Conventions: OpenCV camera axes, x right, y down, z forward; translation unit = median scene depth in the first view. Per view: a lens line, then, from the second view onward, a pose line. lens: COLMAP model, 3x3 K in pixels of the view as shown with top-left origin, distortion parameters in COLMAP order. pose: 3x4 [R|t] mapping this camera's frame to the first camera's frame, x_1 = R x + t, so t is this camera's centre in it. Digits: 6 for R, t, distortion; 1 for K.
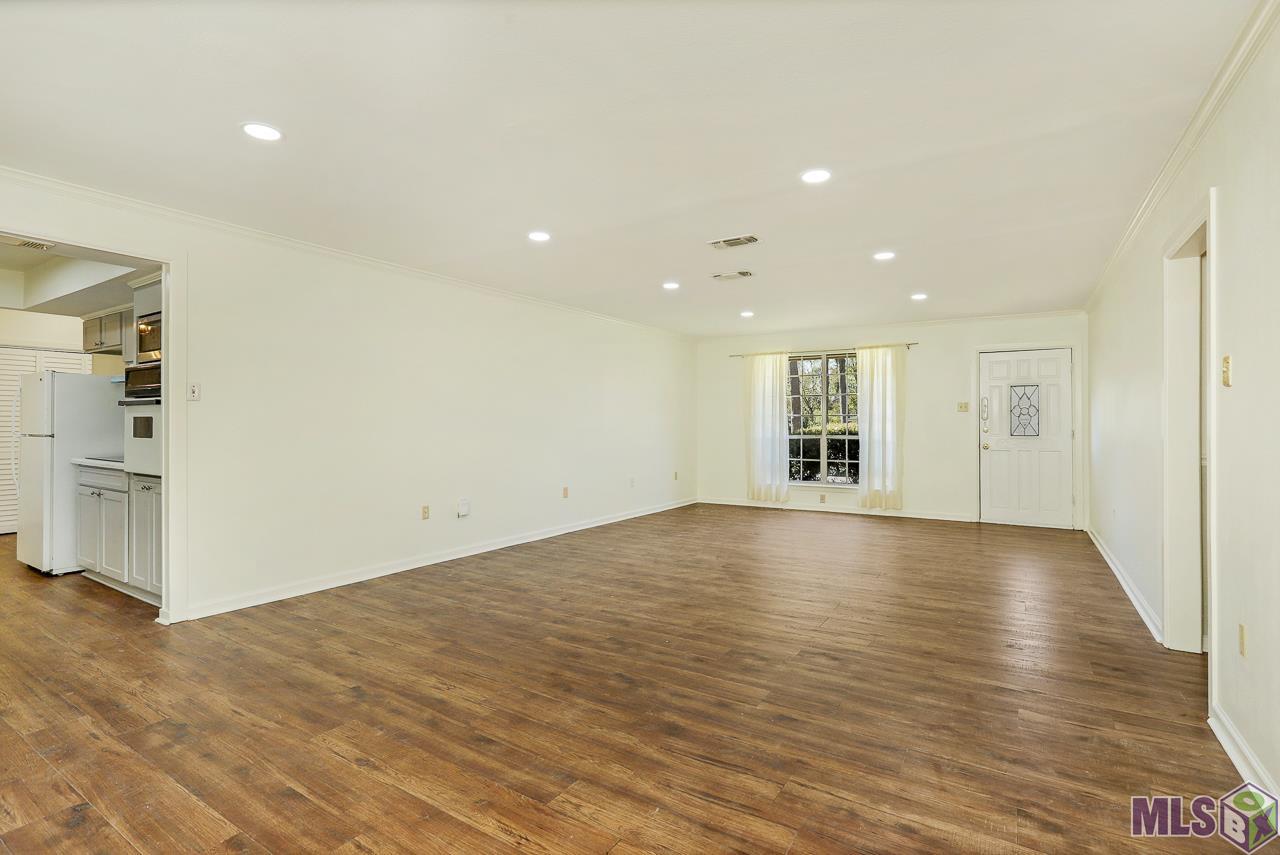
lens RADIAL K [[606.4, 0, 640.0], [0, 606.4, 427.5], [0, 0, 1]] dist [-0.045385, 0.018353]
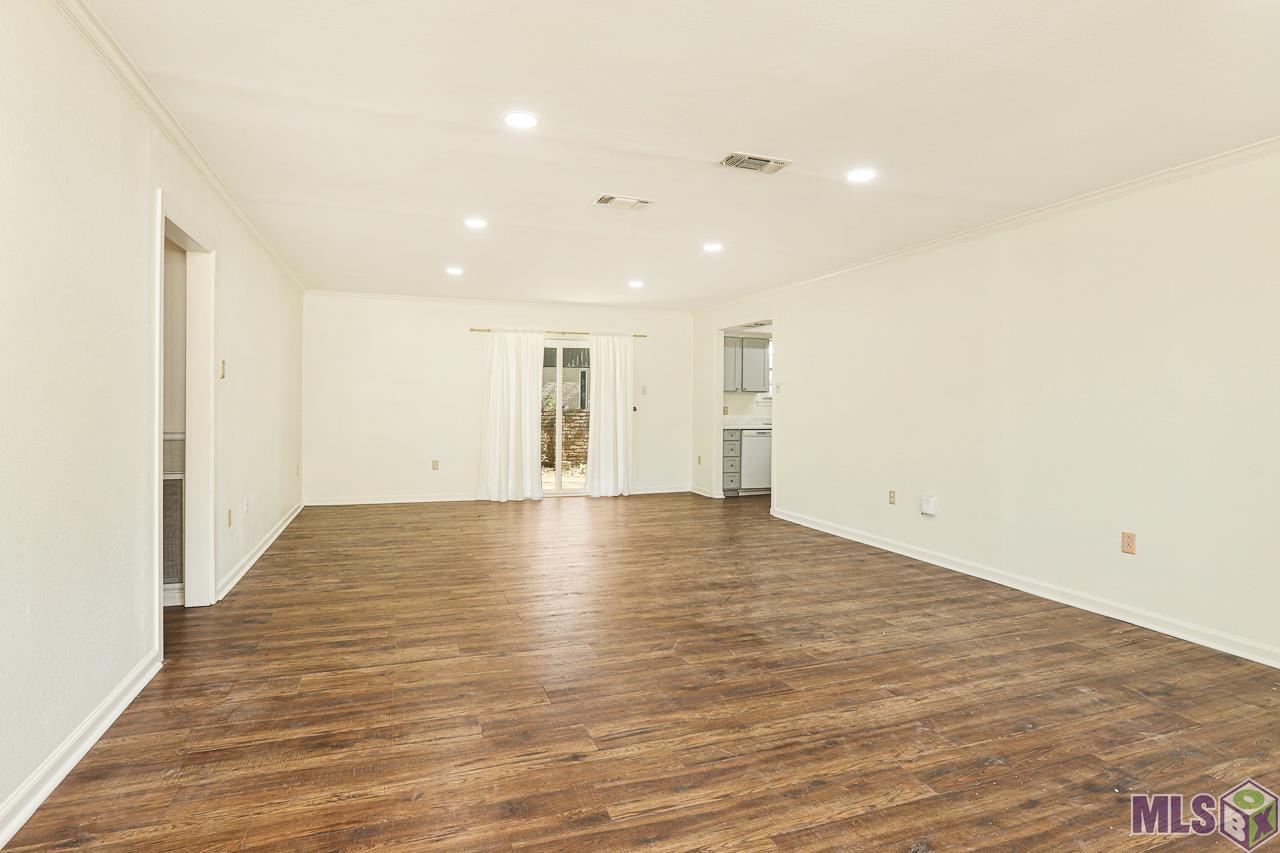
lens RADIAL K [[606.4, 0, 640.0], [0, 606.4, 426.5], [0, 0, 1]] dist [-0.045385, 0.018353]
pose [[-0.578938, 0.026873, -0.814928, 0.891619], [-0.009798, 0.999155, 0.039908, -0.017692], [0.815312, 0.031089, -0.578186, 1.565515]]
